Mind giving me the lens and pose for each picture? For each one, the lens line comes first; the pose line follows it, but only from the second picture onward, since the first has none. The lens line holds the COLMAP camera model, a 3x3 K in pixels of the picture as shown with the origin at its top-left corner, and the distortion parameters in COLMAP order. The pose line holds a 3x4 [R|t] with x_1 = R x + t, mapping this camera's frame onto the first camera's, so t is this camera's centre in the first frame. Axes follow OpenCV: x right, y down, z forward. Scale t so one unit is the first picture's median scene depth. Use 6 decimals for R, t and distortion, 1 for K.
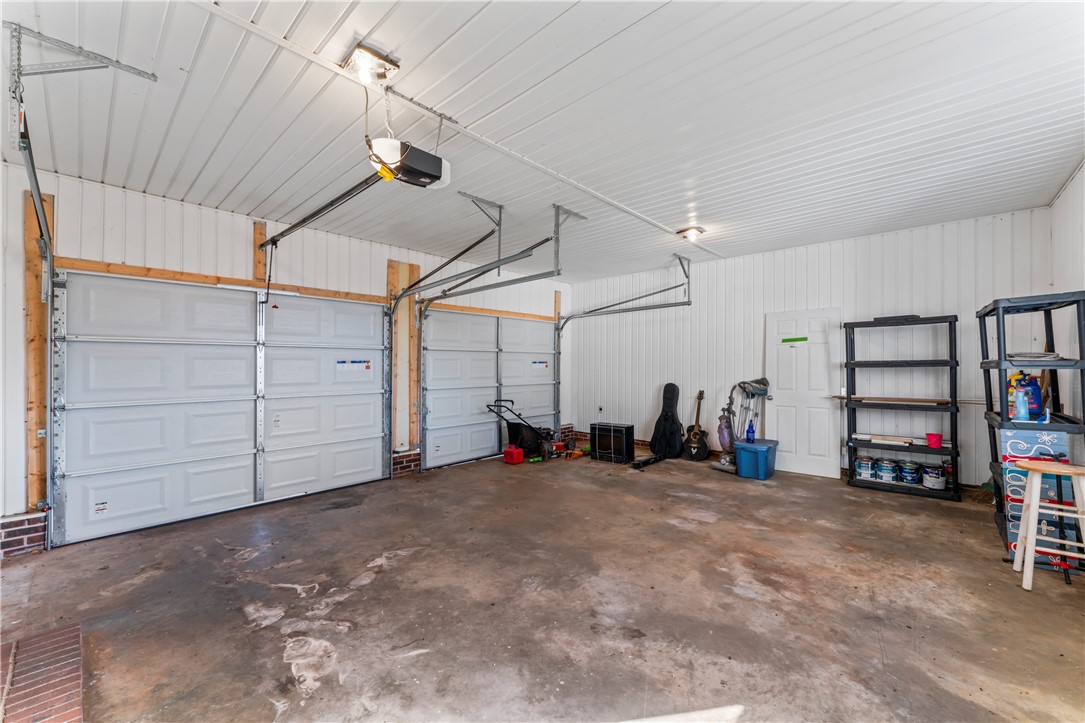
lens RADIAL K [[432.1, 0, 531.4], [0, 432.1, 366.5], [0, 0, 1]] dist [0.010977, 0.000501]
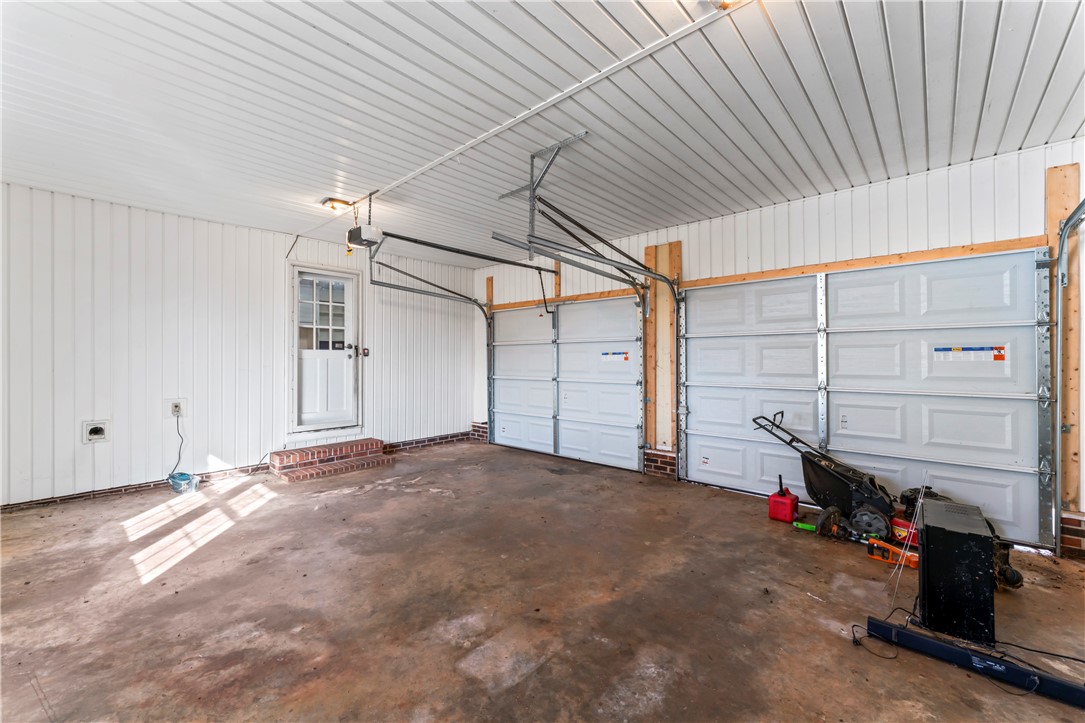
lens RADIAL K [[432.1, 0, 531.8], [0, 432.1, 354.4], [0, 0, 1]] dist [0.010977, 0.000501]
pose [[0.009993, -0.009505, -0.999905, 1.087918], [0.005190, 0.999942, -0.009454, 0.002570], [0.999937, -0.005095, 0.010042, 1.267362]]
